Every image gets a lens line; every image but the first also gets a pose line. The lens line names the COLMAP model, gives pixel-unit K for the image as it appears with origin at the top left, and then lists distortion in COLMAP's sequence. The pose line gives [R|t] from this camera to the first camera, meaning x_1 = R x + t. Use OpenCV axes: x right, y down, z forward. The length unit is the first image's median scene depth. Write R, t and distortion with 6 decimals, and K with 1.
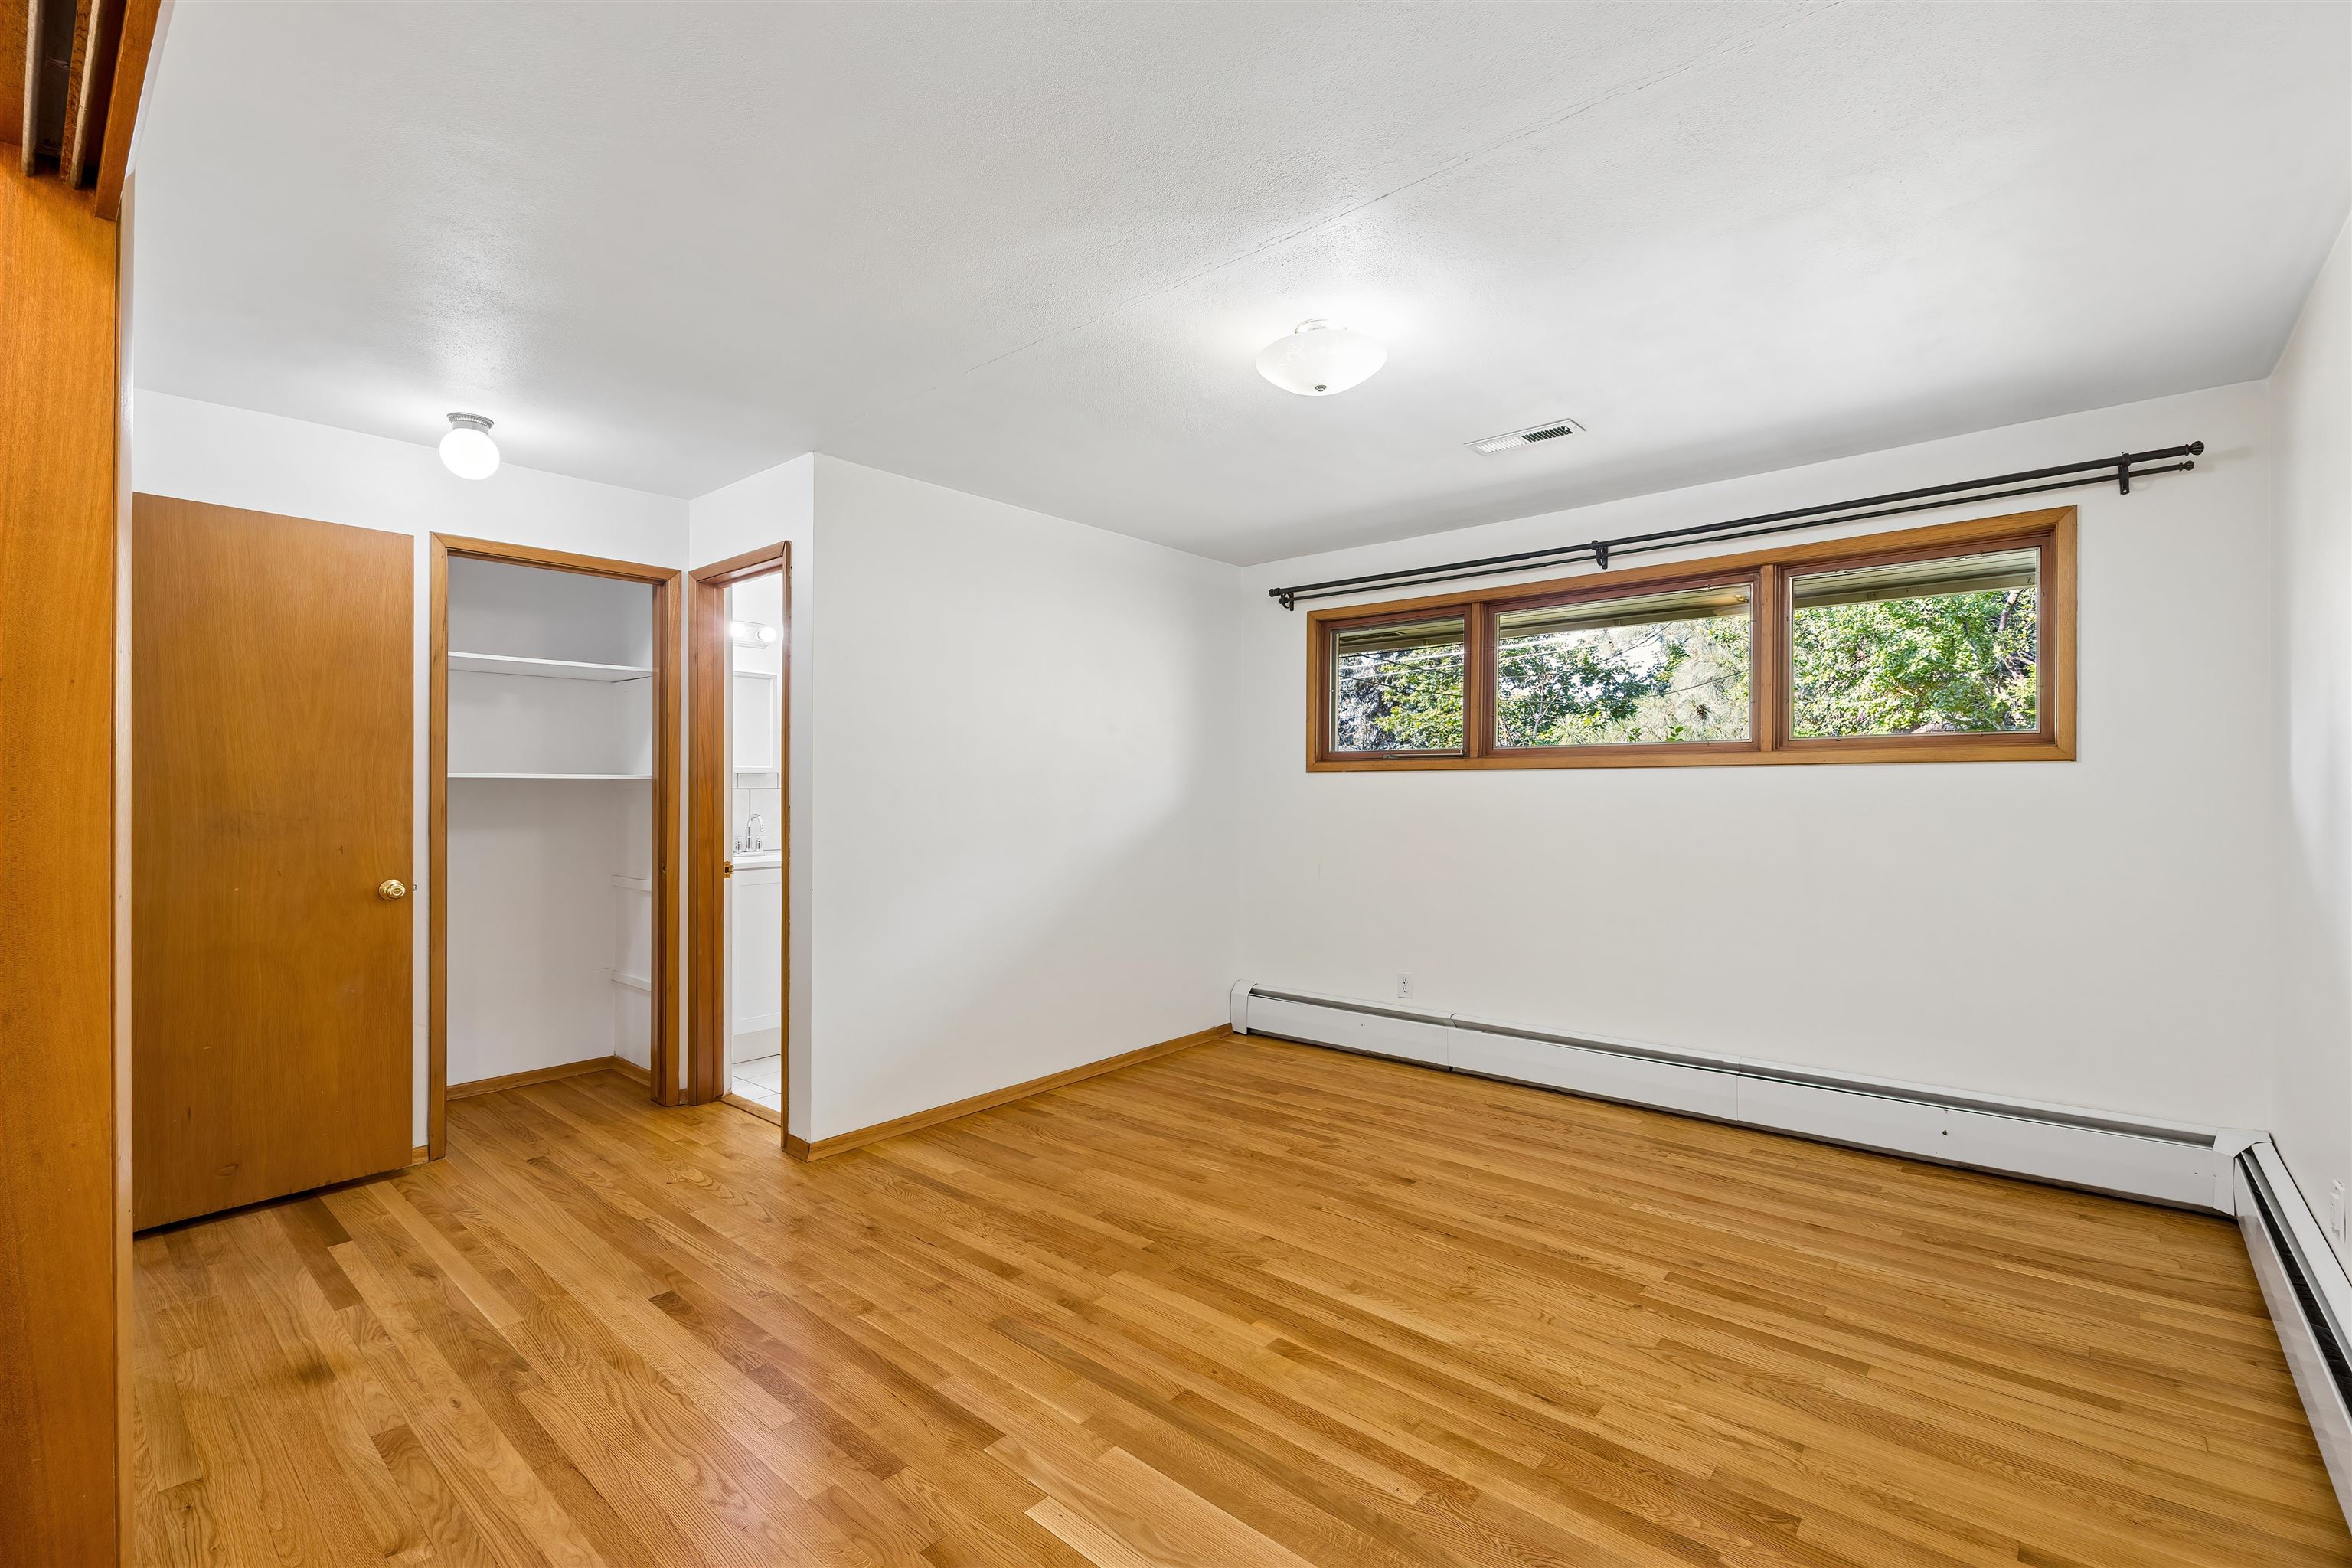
lens RADIAL K [[1012.4, 0, 1166.8], [0, 1012.4, 781.7], [0, 0, 1]] dist [0.000212, -0.002776]
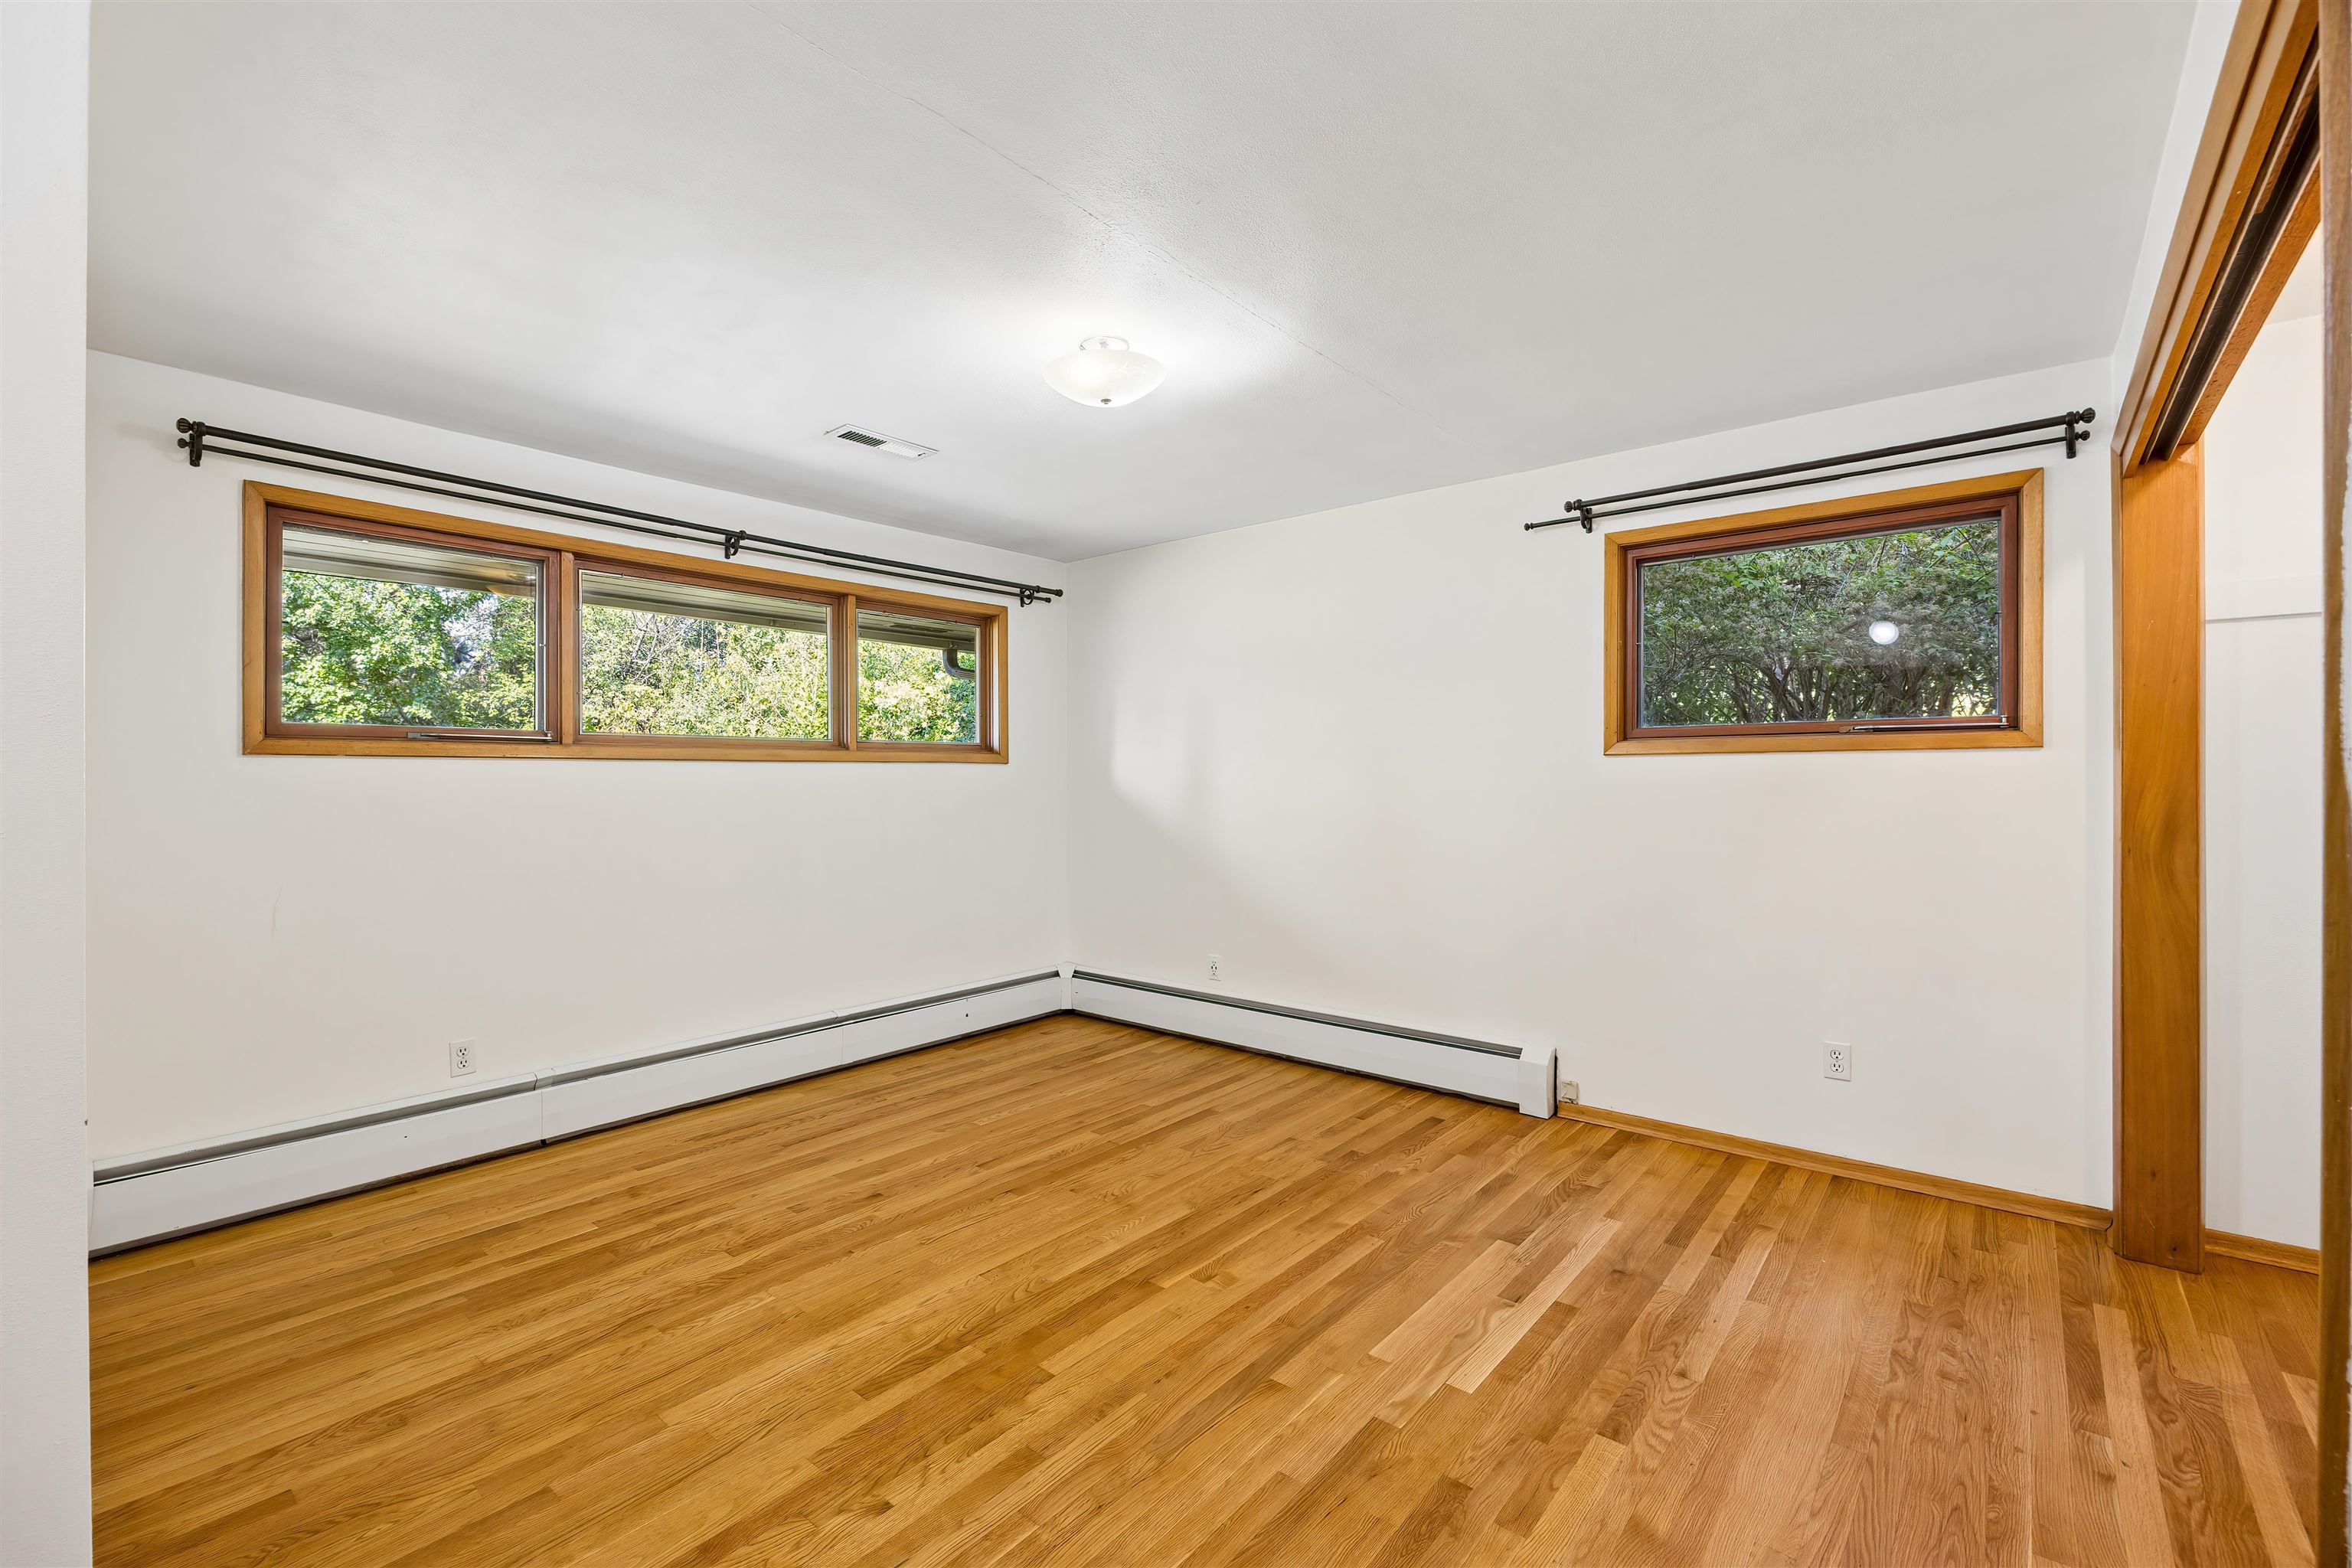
lens RADIAL K [[1012.4, 0, 1164.4], [0, 1012.4, 786.0], [0, 0, 1]] dist [0.000212, -0.002776]
pose [[-0.024070, -0.005018, 0.999698, -0.665723], [-0.002631, 0.999984, 0.004956, 0.005777], [-0.999707, -0.002511, -0.024083, 0.707337]]
